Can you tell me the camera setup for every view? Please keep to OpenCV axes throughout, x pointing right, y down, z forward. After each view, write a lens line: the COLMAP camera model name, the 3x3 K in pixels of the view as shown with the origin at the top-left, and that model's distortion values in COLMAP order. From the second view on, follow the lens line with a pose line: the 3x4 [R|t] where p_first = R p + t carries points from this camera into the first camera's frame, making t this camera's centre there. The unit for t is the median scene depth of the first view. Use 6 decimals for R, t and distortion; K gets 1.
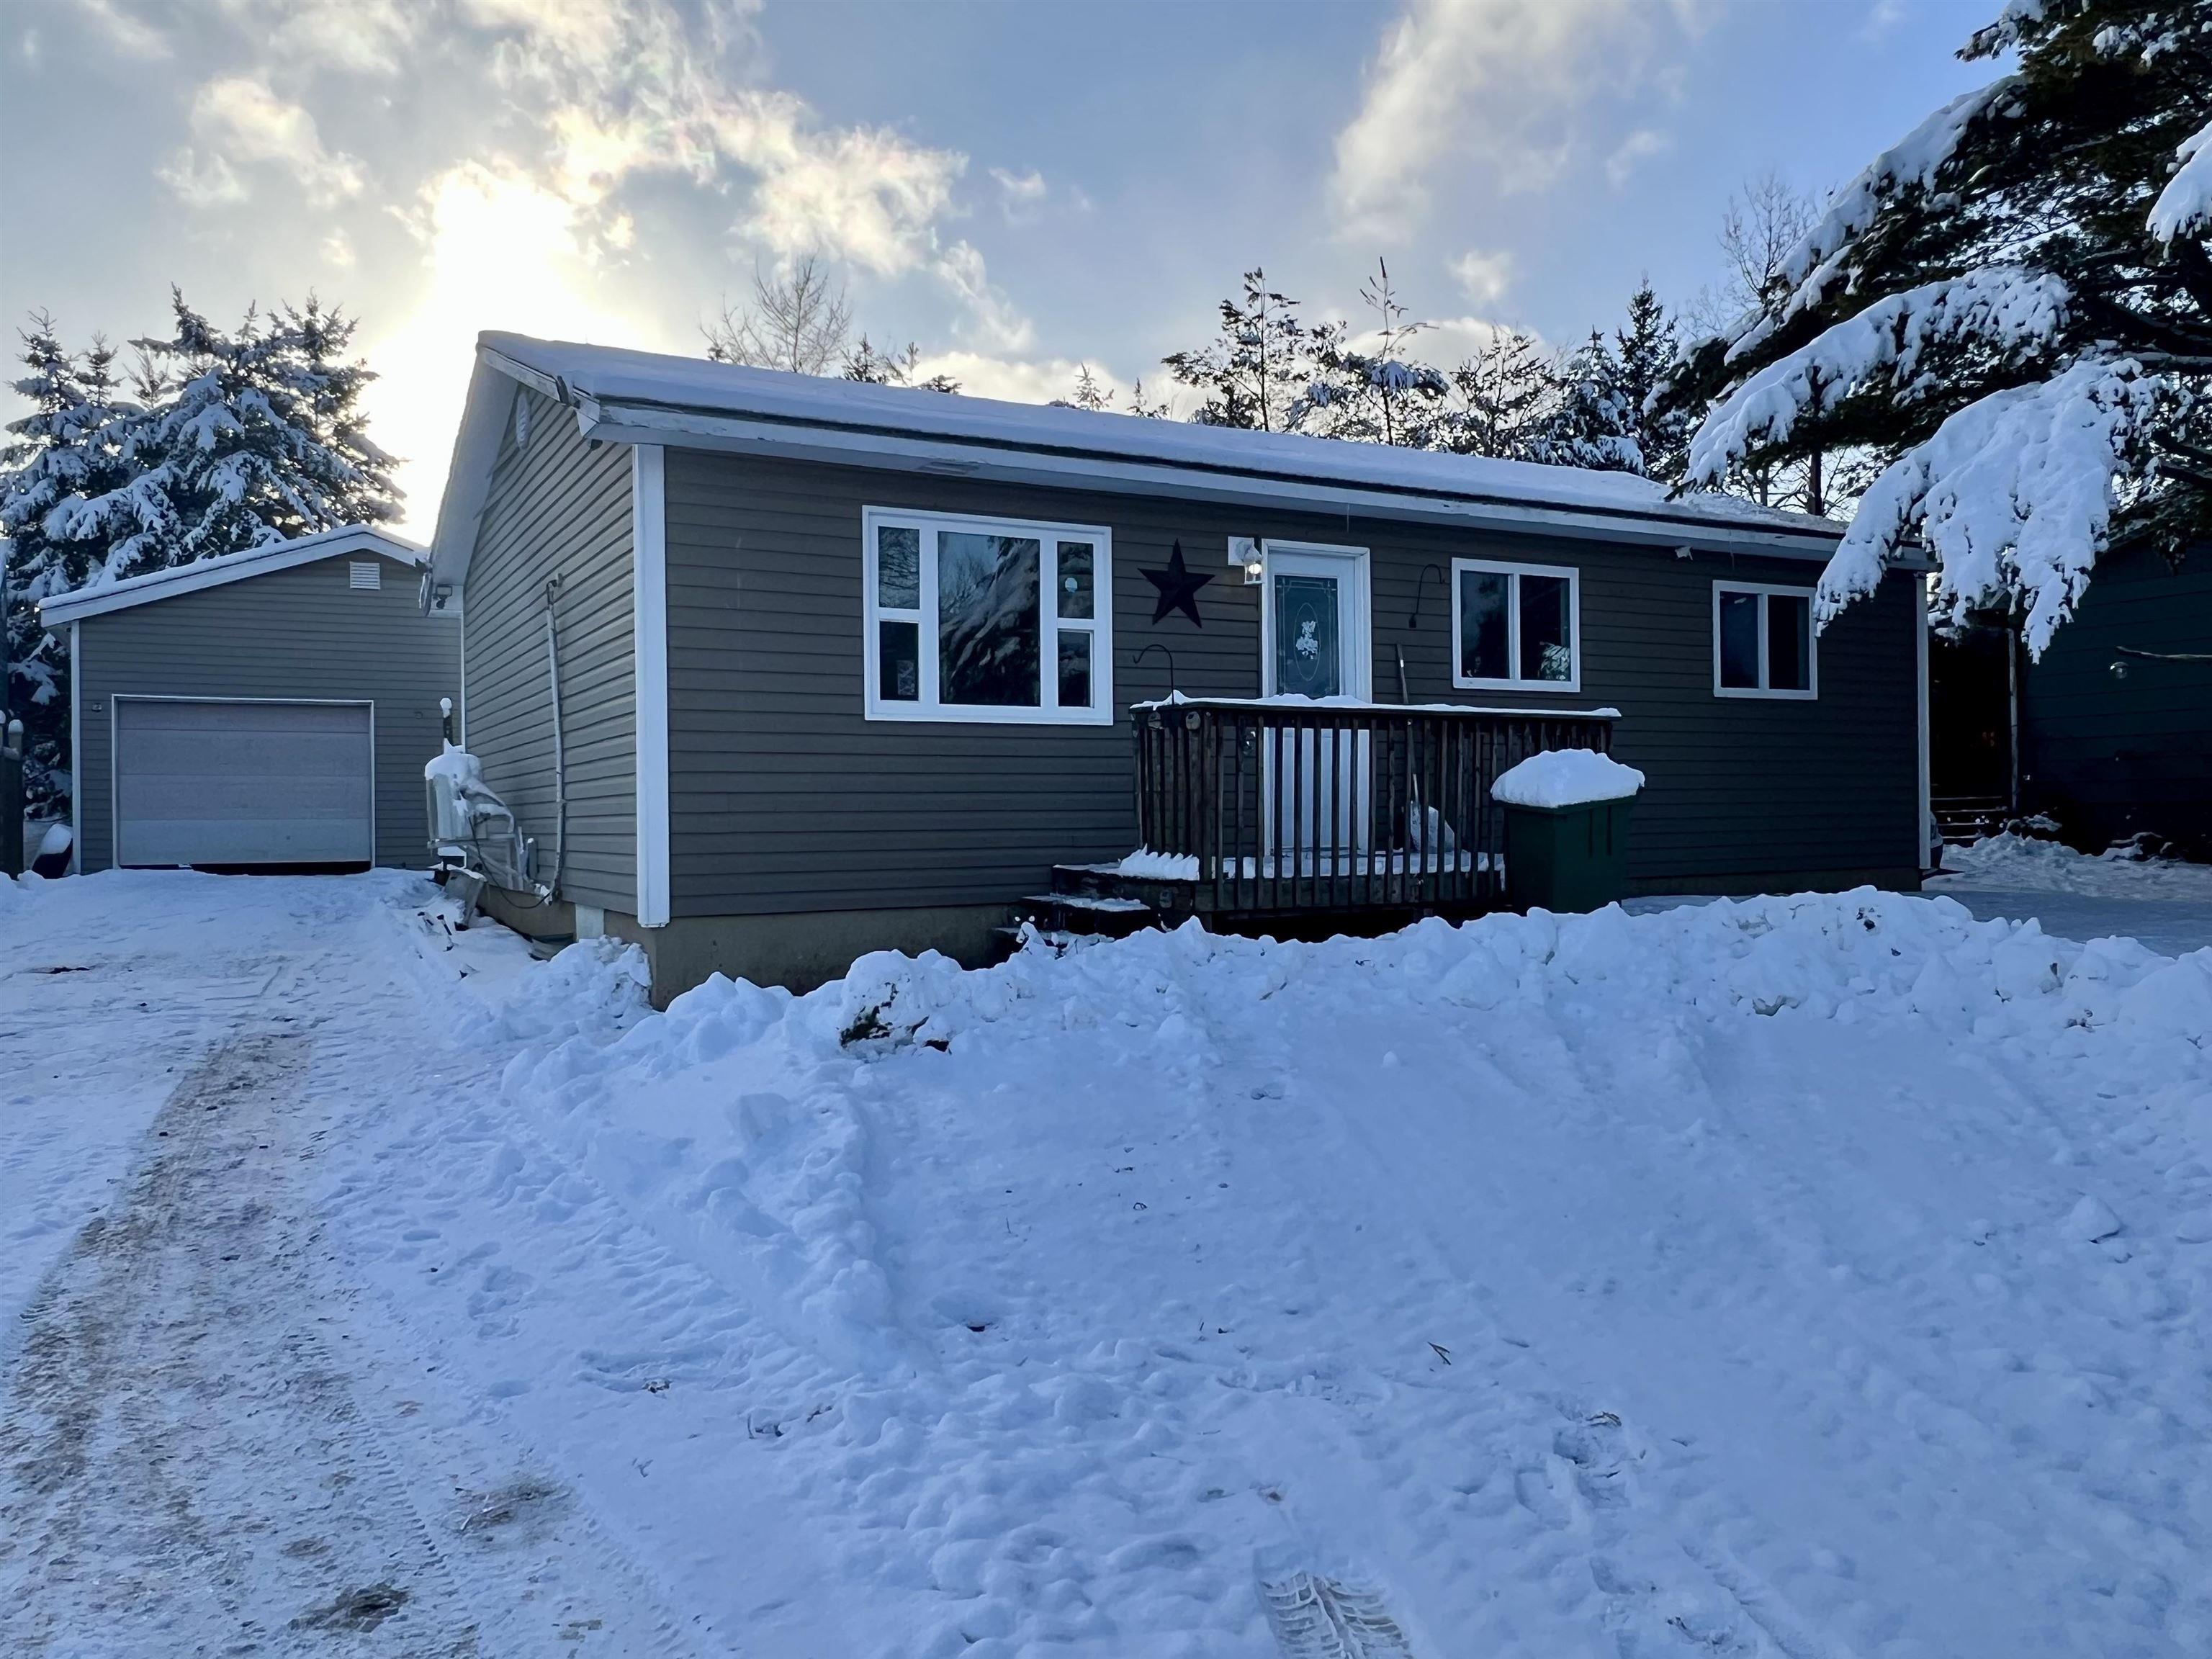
lens RADIAL K [[1600.2, 0, 1098.8], [0, 1600.2, 818.9], [0, 0, 1]] dist [0.001081, 0.001124]
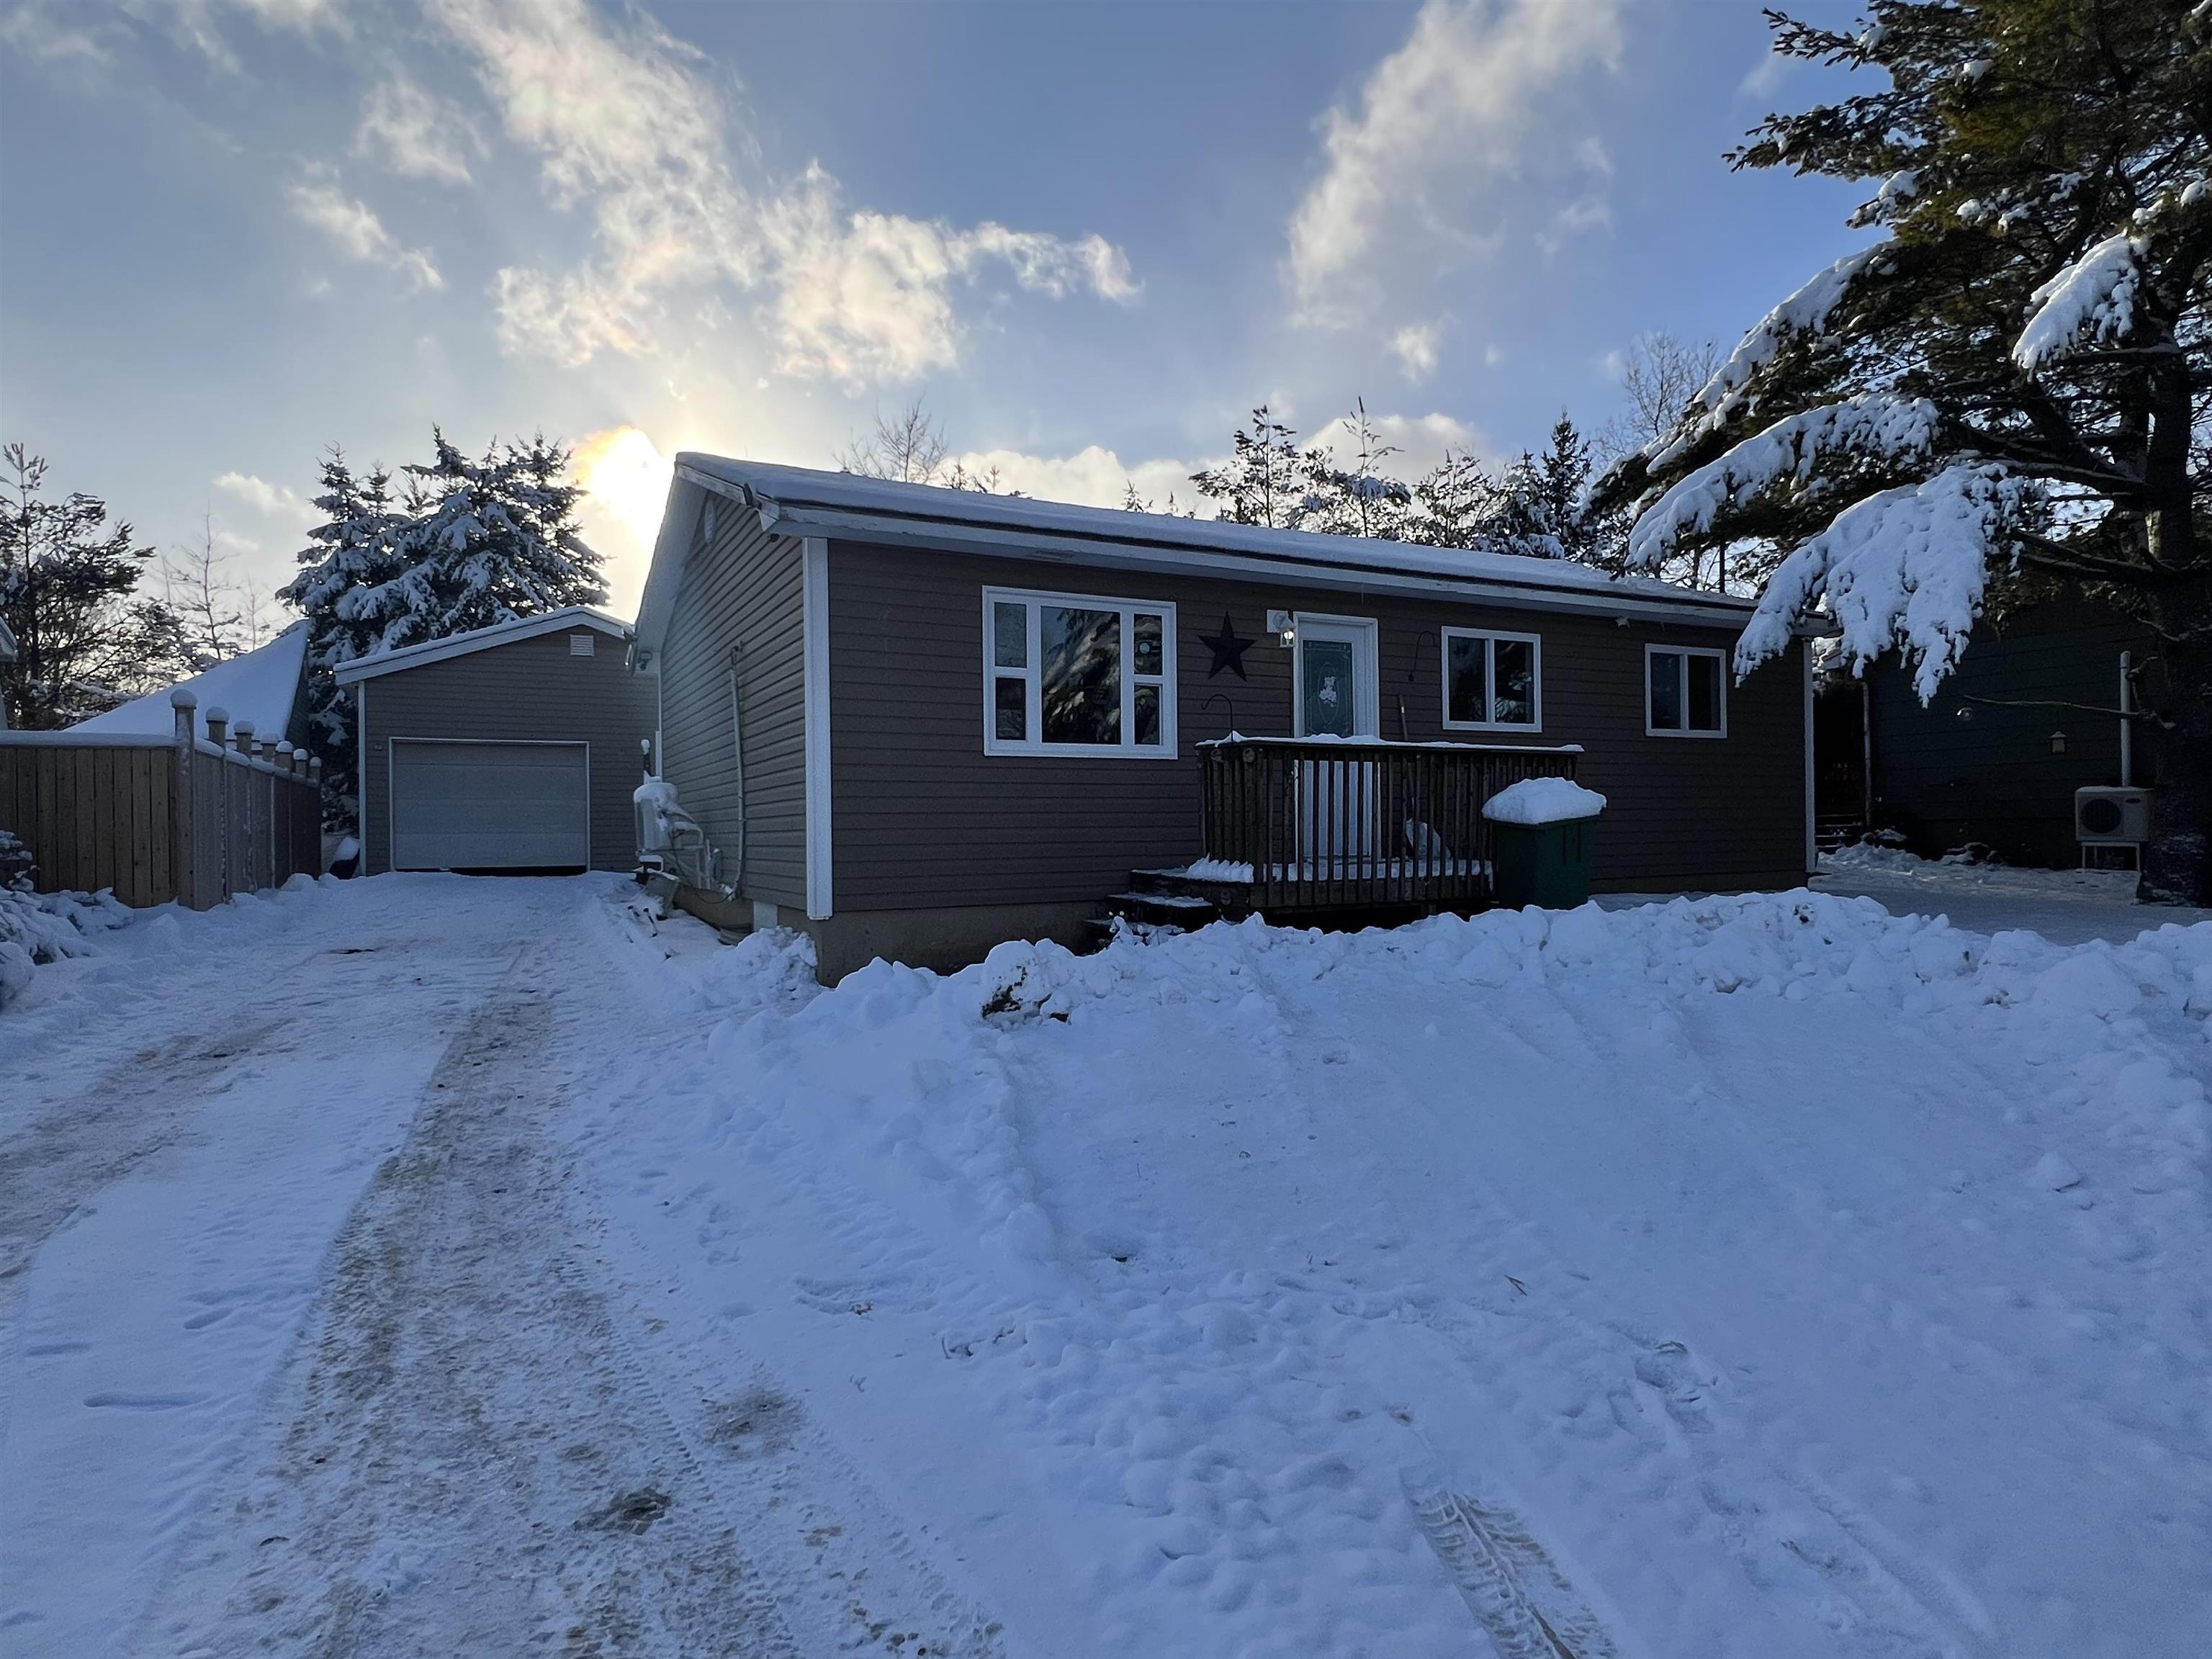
lens RADIAL K [[1224.6, 0, 1106.0], [0, 1224.6, 829.5], [0, 0, 1]] dist [0.001890, -0.000424]
pose [[0.999808, -0.000789, -0.019582, -0.029054], [0.000754, 0.999998, -0.001824, -0.001260], [0.019584, 0.001809, 0.999807, 0.032949]]
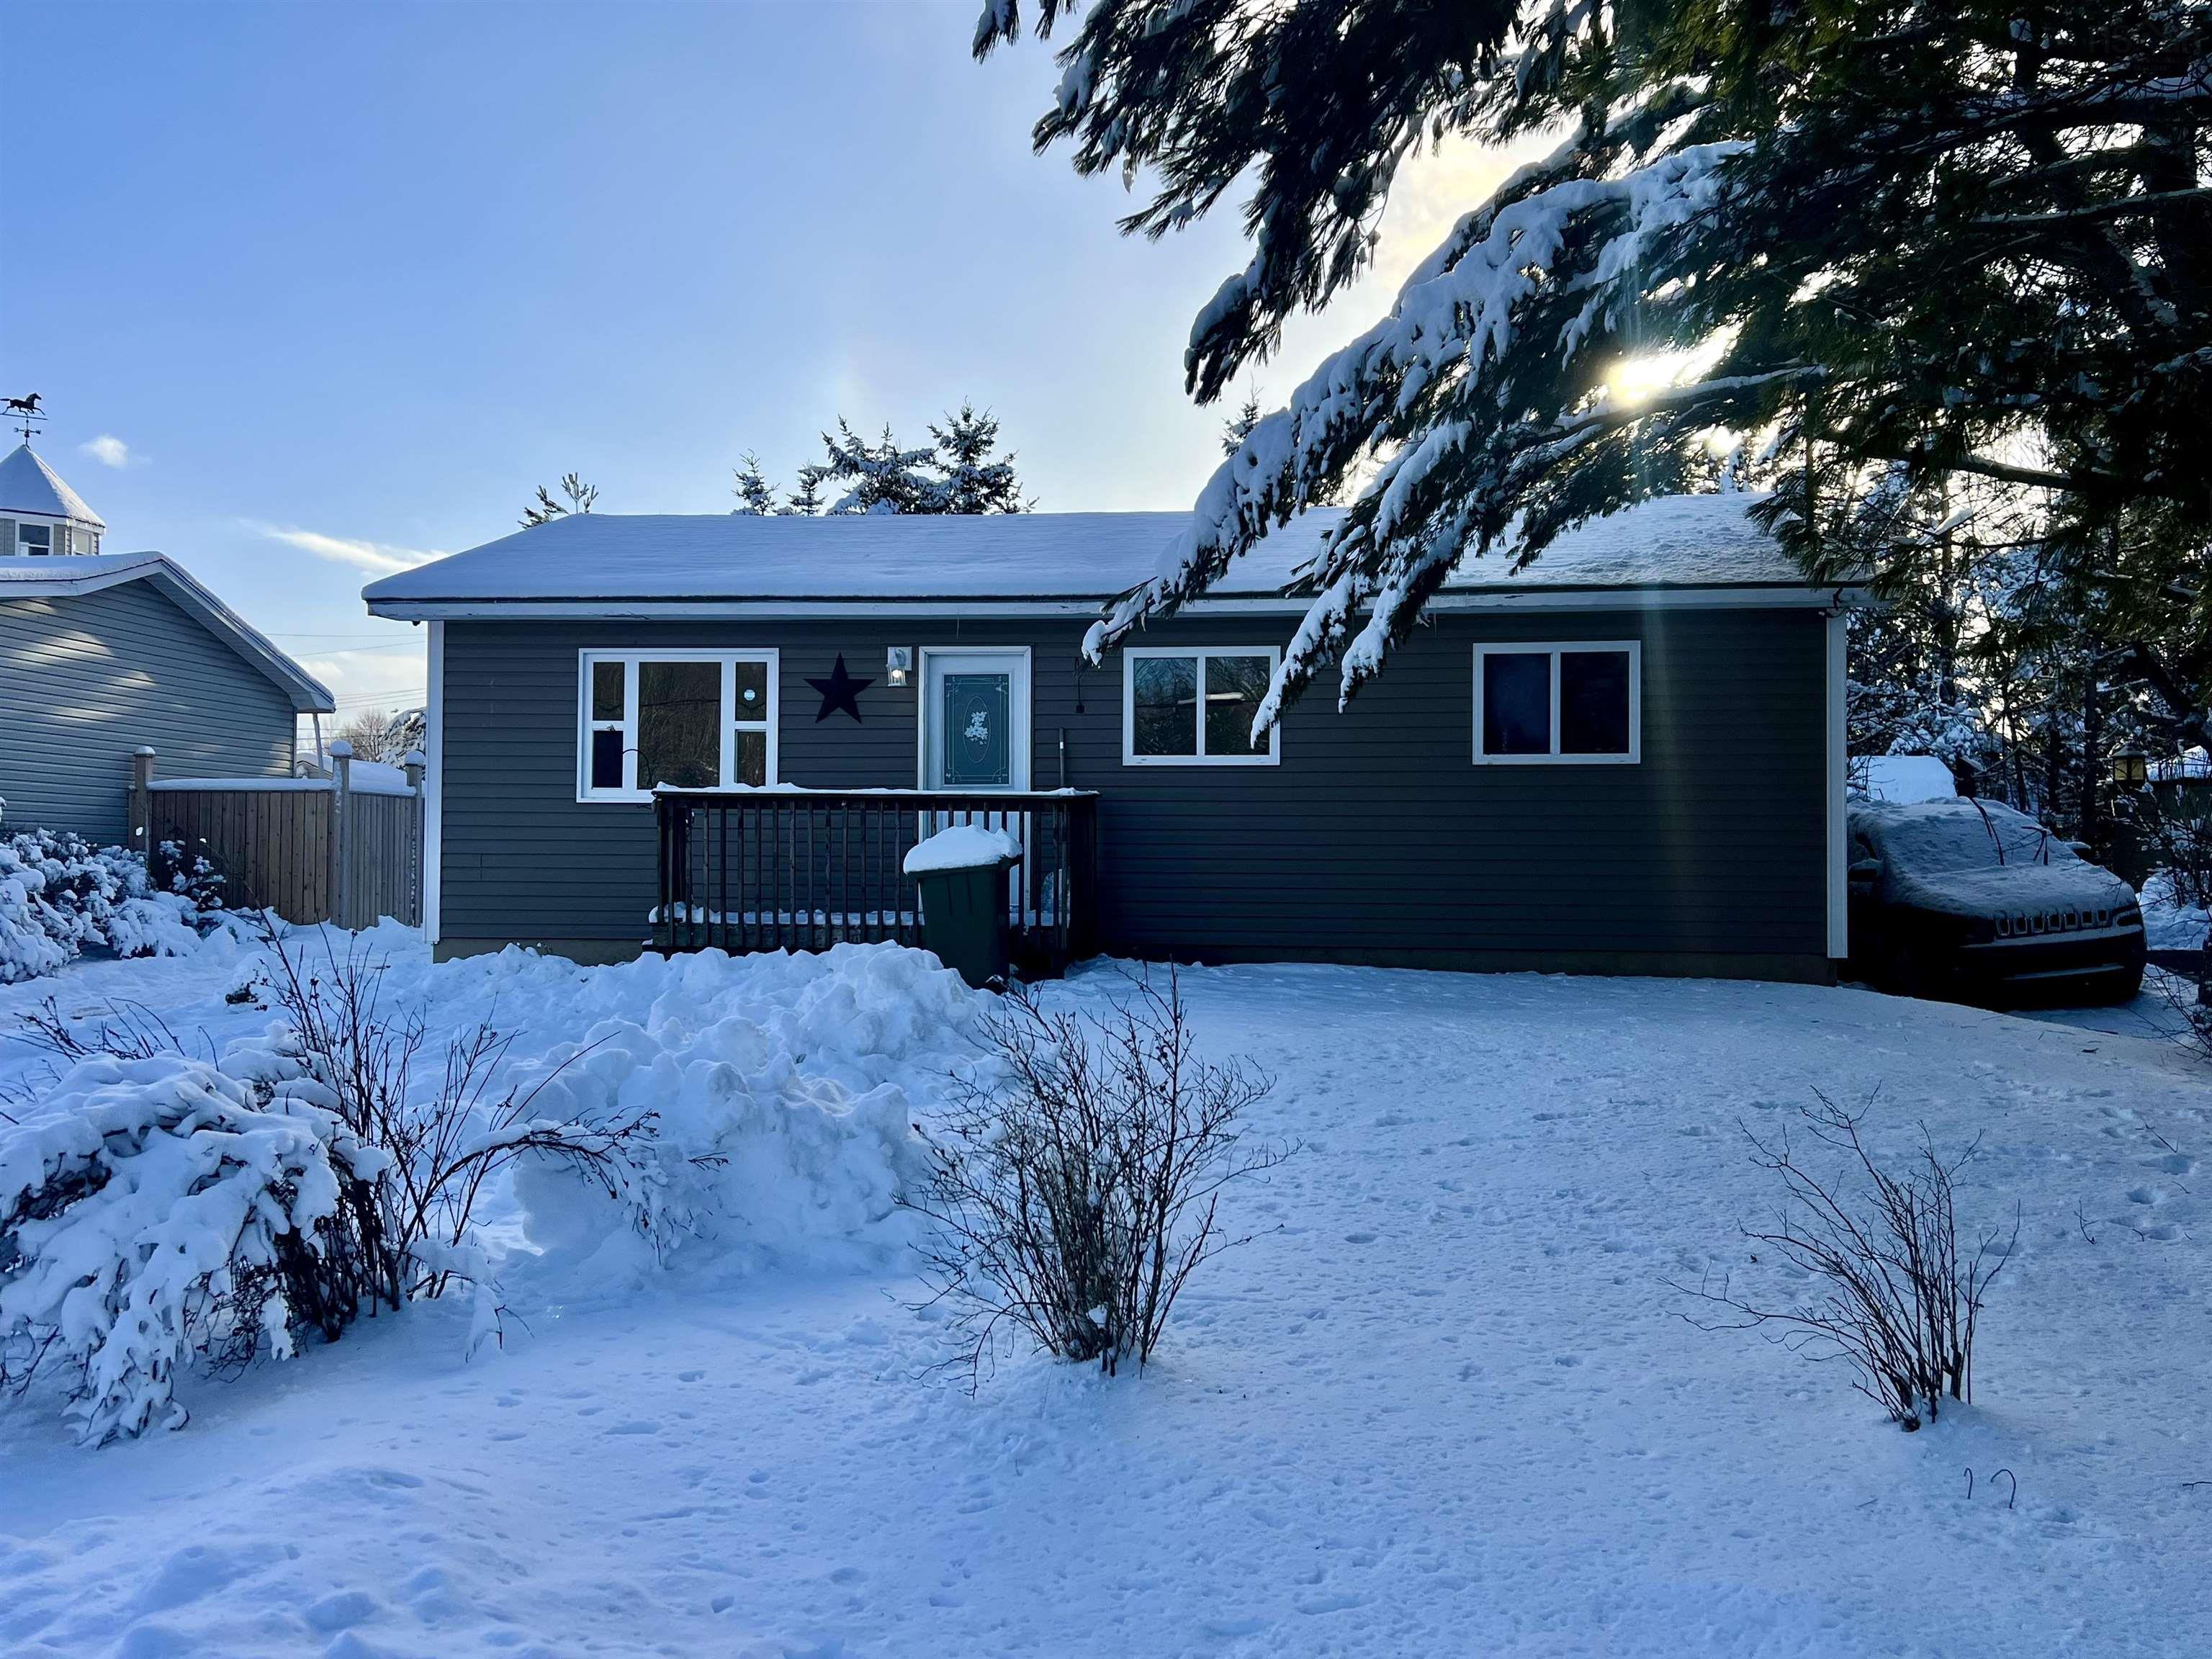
lens RADIAL K [[1910.8, 0, 1106.0], [0, 1910.8, 829.5], [0, 0, 1]] dist [0.114411, 0.000020]
pose [[0.813096, 0.004057, -0.582116, 1.126234], [-0.019166, 0.999620, -0.019804, -0.012653], [0.581814, 0.027259, 0.812865, -0.091402]]
